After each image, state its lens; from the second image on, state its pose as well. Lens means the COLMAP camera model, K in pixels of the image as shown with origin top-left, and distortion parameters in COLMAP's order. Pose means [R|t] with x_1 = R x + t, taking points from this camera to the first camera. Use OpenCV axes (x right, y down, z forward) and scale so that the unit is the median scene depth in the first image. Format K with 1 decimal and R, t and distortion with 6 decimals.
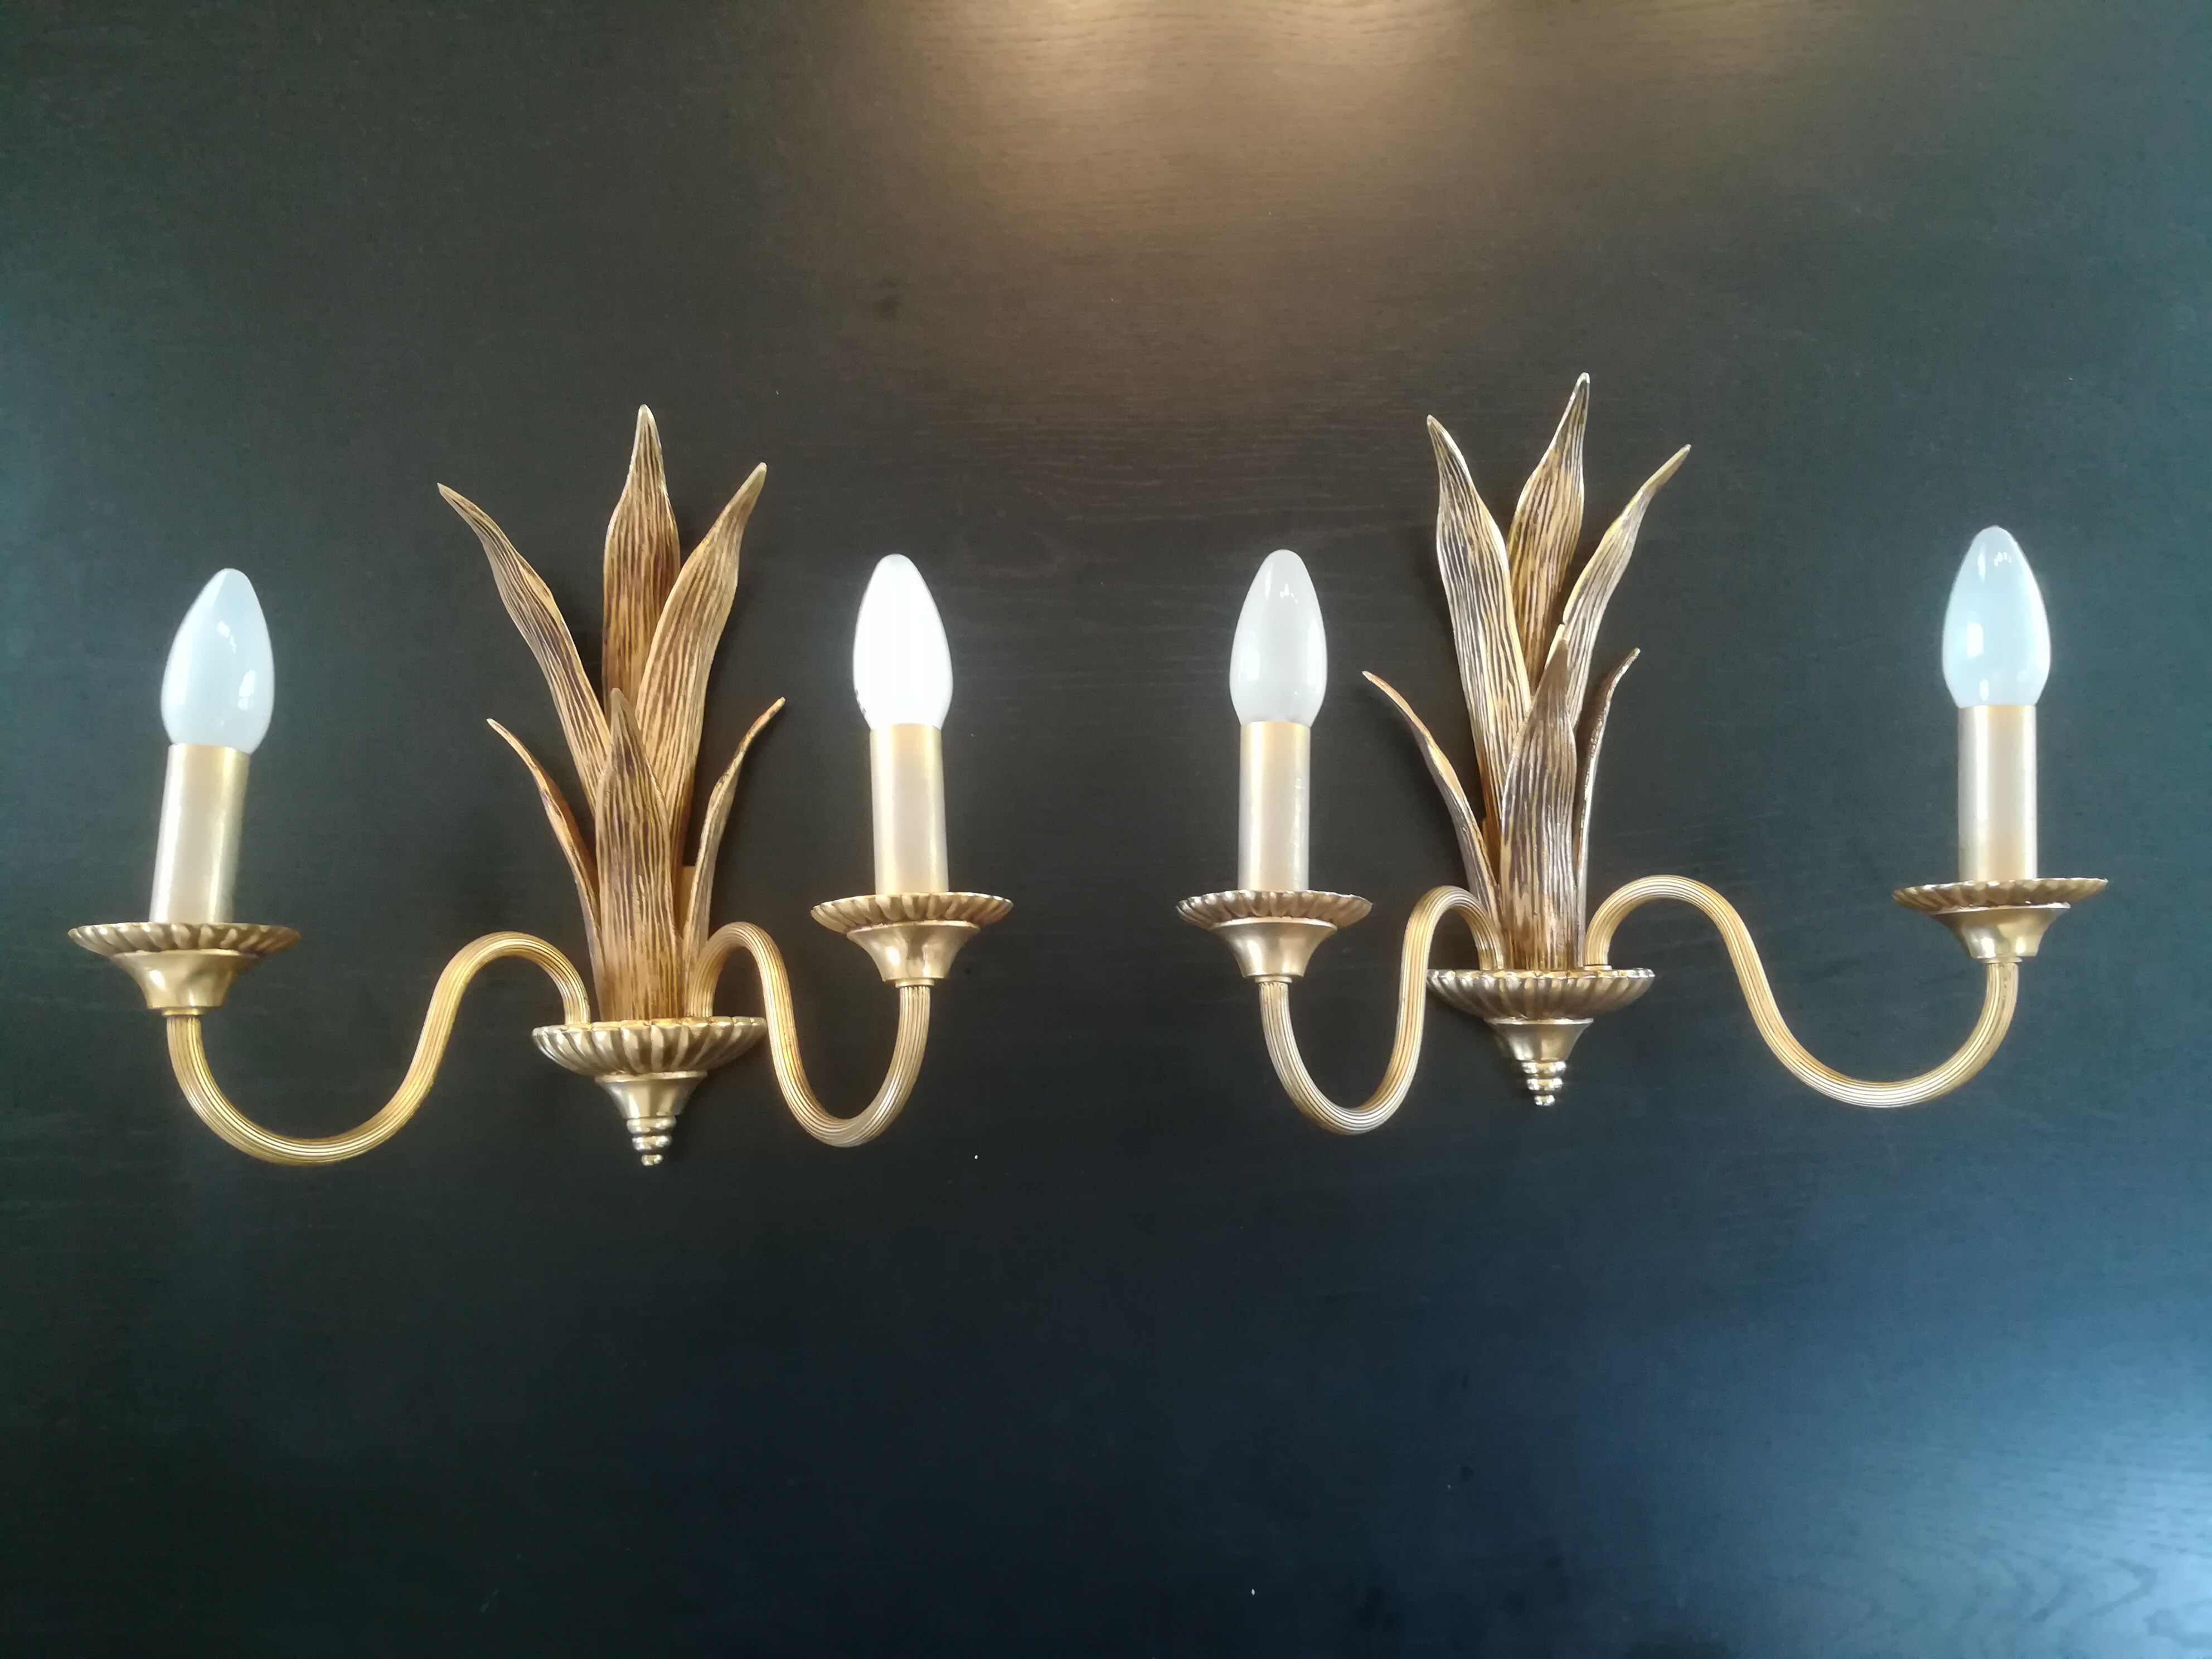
lens RADIAL K [[1558.1, 0, 1094.7], [0, 1558.1, 832.3], [0, 0, 1]] dist [-0.005539, -0.013282]
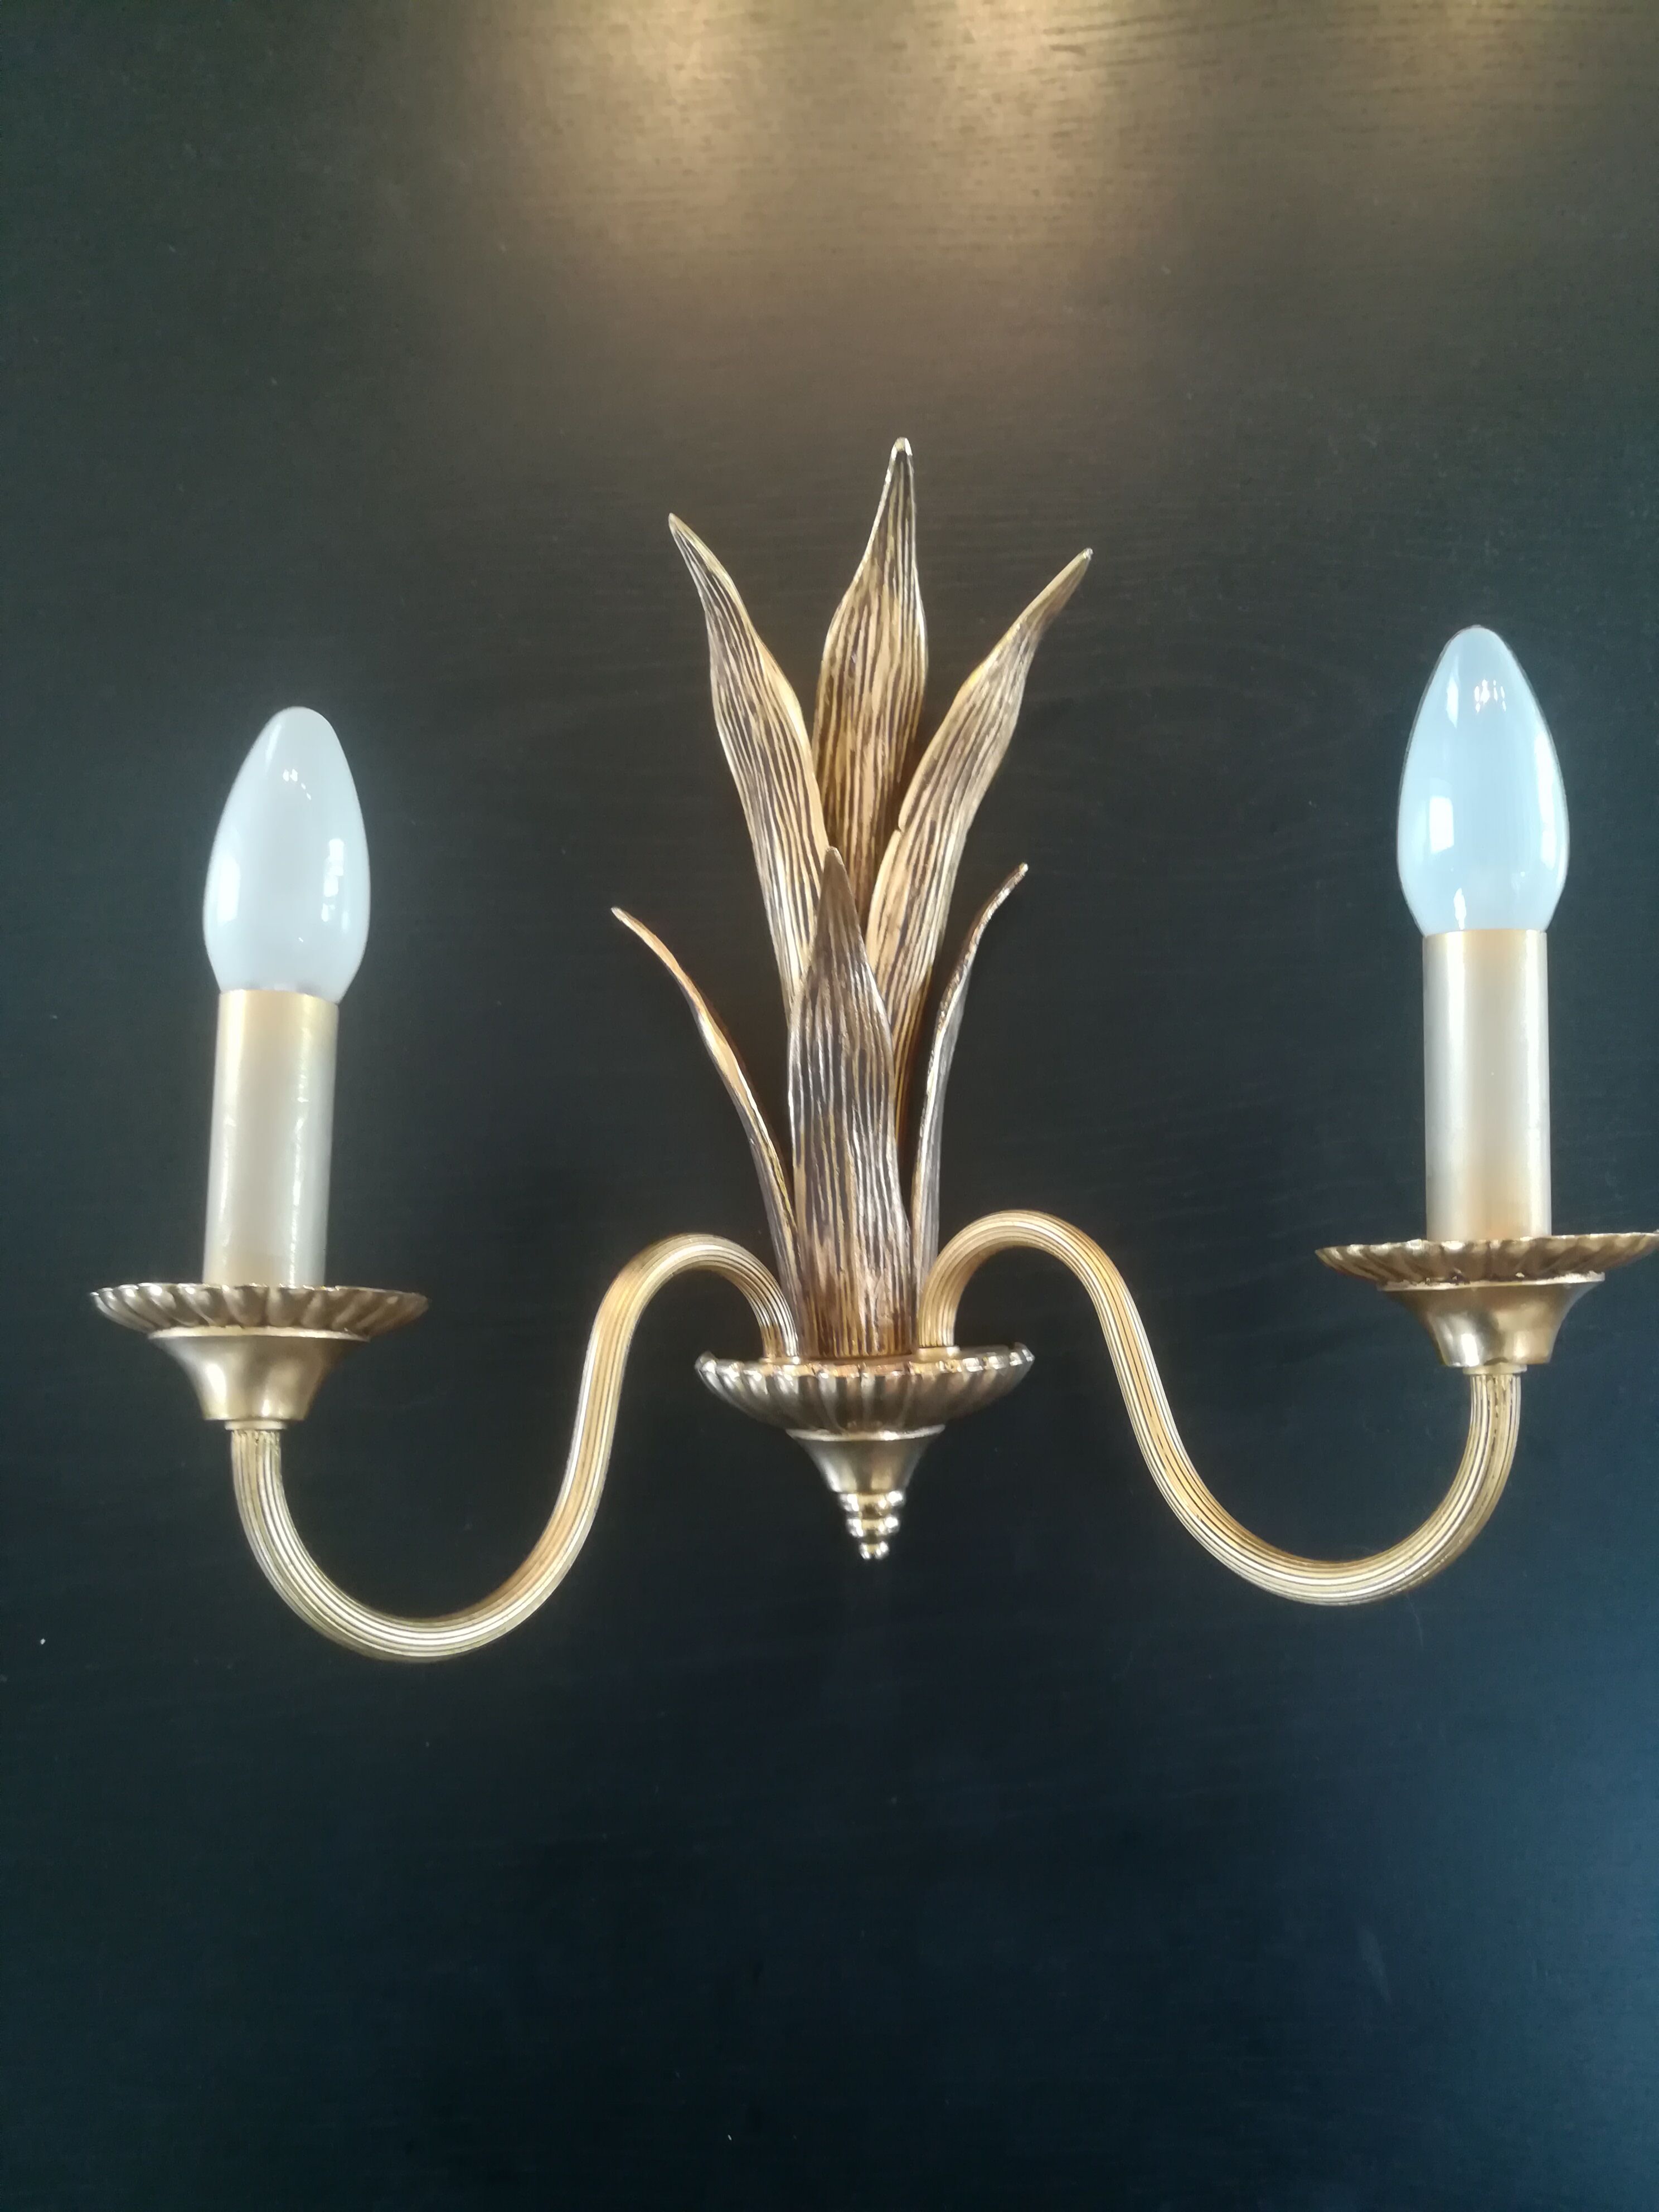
lens RADIAL K [[1558.1, 0, 842.7], [0, 1558.1, 1114.0], [0, 0, 1]] dist [-0.005539, -0.013282]
pose [[0.999362, -0.022755, -0.027512, 0.301415], [0.023149, 0.999633, 0.014099, -0.023053], [0.027182, -0.014727, 0.999522, 0.345231]]
